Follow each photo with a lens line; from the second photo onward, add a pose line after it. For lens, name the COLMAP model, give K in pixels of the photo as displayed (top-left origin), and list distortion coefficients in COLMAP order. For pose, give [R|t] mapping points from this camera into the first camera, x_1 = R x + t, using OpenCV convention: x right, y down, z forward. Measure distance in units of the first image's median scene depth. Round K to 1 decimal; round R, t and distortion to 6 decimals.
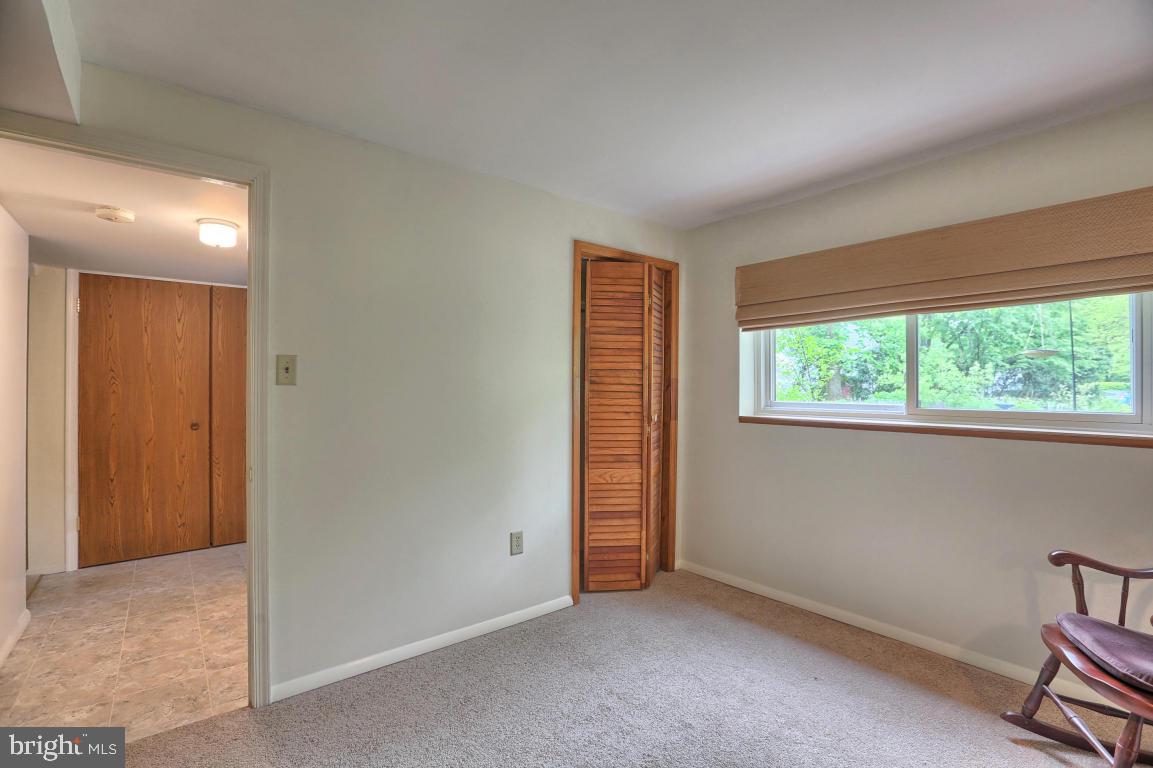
lens RADIAL K [[523.2, 0, 573.0], [0, 523.2, 384.4], [0, 0, 1]] dist [-0.042714, 0.012312]
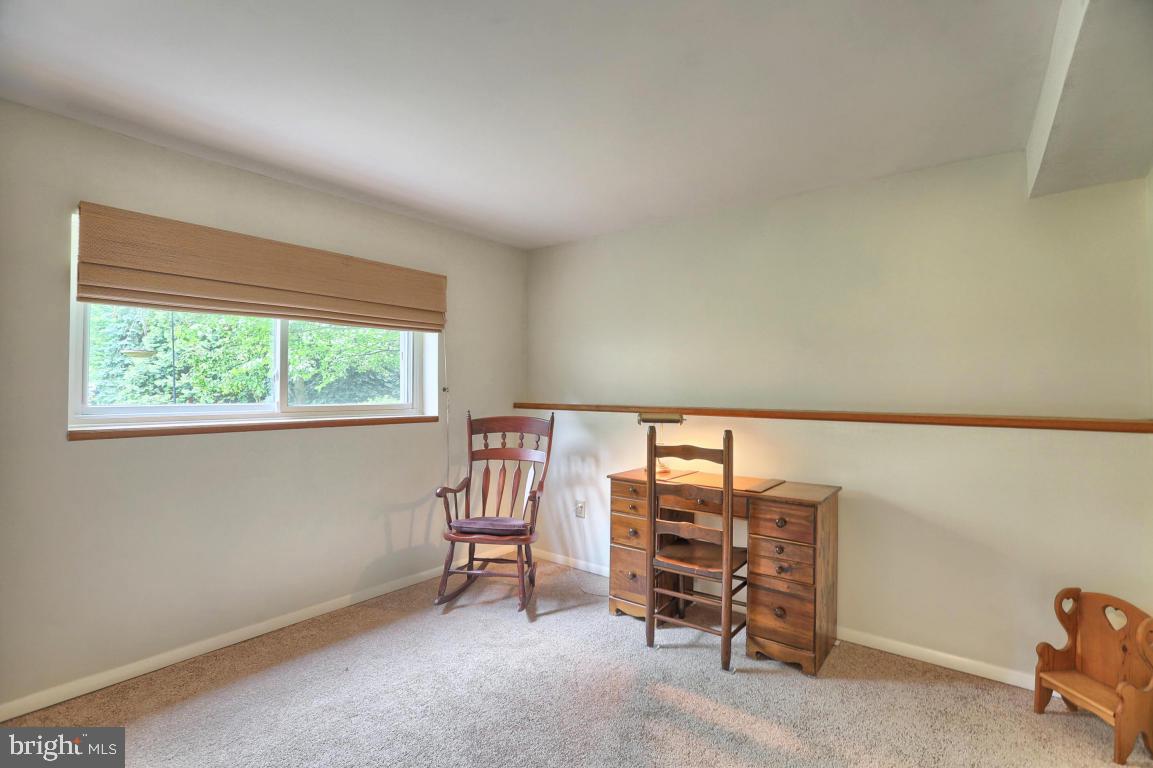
lens RADIAL K [[523.2, 0, 572.6], [0, 523.2, 383.4], [0, 0, 1]] dist [-0.042714, 0.012312]
pose [[-0.209751, 0.011214, 0.977691, -0.517889], [-0.001361, 0.999930, -0.011761, 0.010418], [-0.977754, -0.003798, -0.209721, 0.634427]]
